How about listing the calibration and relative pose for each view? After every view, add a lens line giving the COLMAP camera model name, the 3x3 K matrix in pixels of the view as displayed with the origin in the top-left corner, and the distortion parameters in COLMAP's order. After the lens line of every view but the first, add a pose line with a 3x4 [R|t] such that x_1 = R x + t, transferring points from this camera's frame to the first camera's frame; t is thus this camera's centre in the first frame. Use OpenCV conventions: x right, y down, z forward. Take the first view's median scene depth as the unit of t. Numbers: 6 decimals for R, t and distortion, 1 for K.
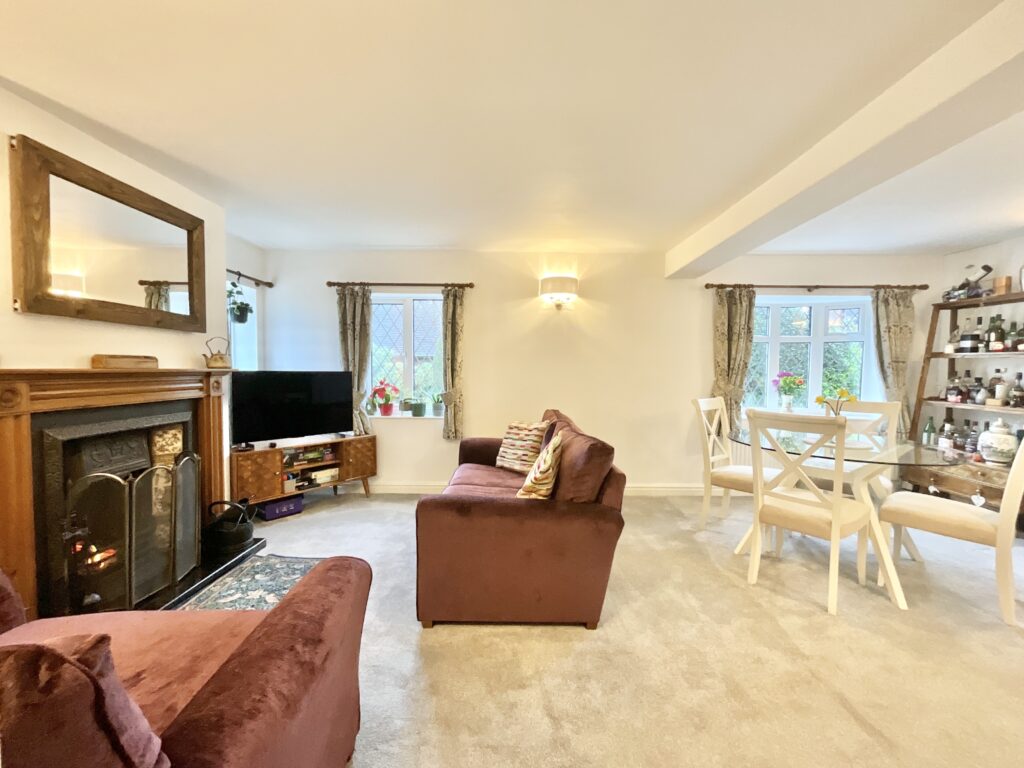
lens RADIAL K [[409.0, 0, 512.0], [0, 409.0, 384.0], [0, 0, 1]] dist [0.000005, -0.000688]
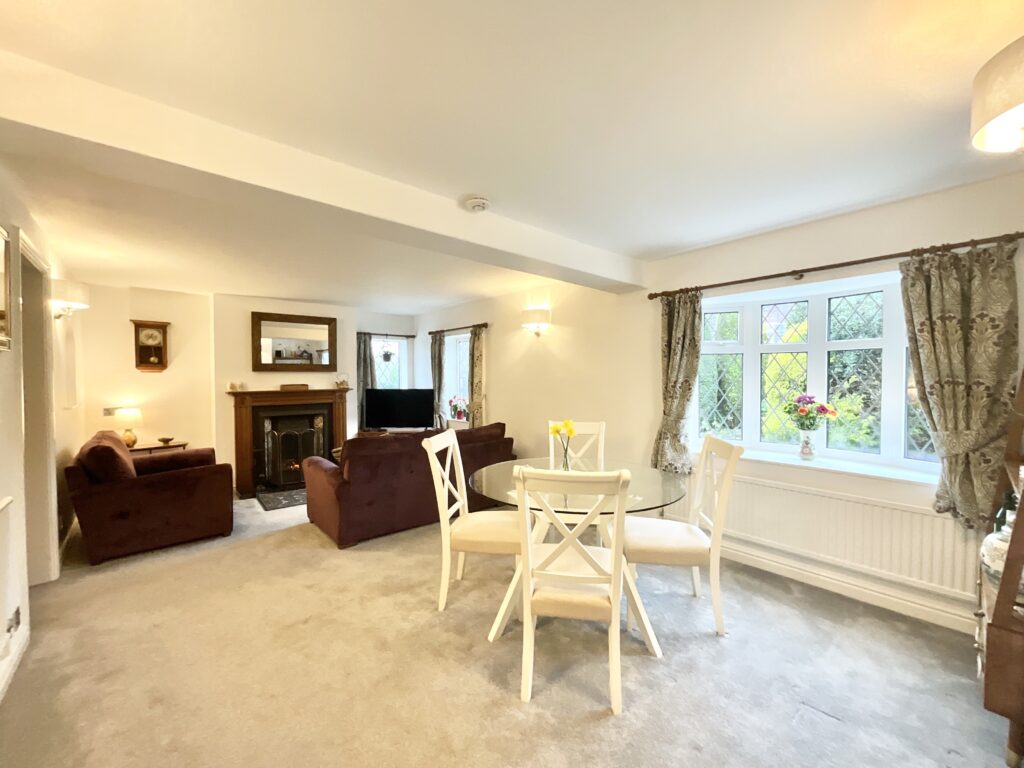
lens RADIAL K [[409.0, 0, 512.0], [0, 409.0, 384.0], [0, 0, 1]] dist [0.000005, -0.000688]
pose [[0.662437, 0.002413, -0.749113, 0.961500], [-0.017279, 0.999778, -0.012059, -0.035918], [0.748918, 0.020932, 0.662332, 0.198644]]
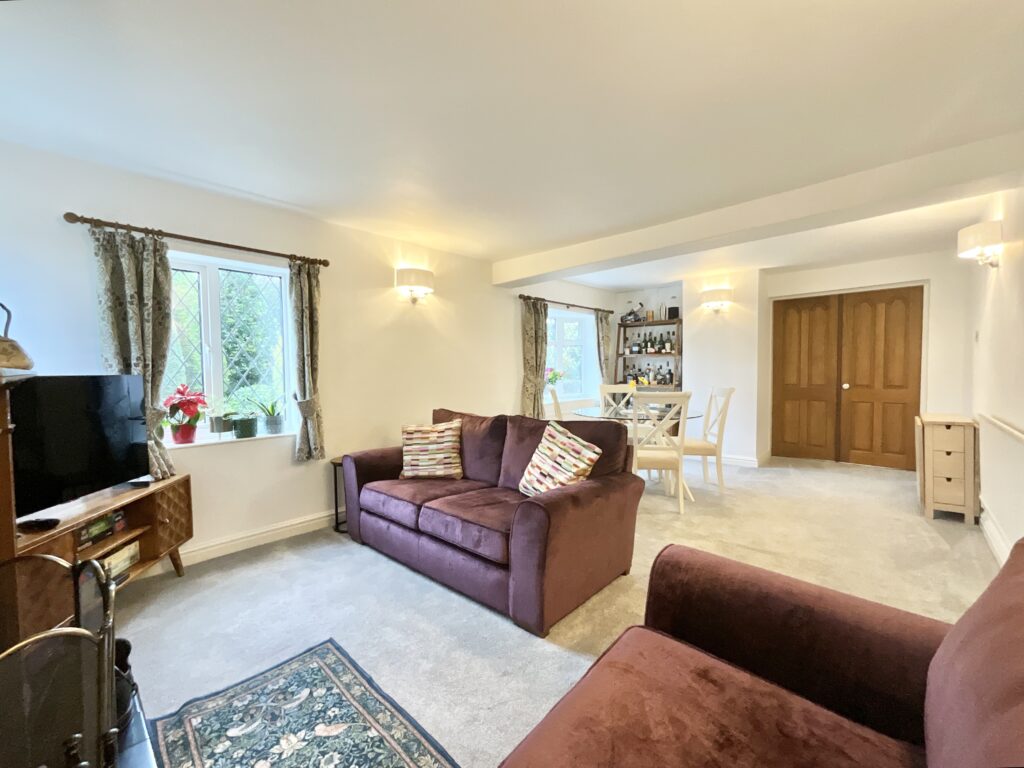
lens RADIAL K [[421.7, 0, 505.8], [0, 421.7, 385.7], [0, 0, 1]] dist [-0.000990, -0.000085]
pose [[0.682577, -0.045003, 0.729427, -0.476443], [0.043573, 0.998833, 0.020851, -0.005432], [-0.729514, 0.017551, 0.683741, 0.192533]]
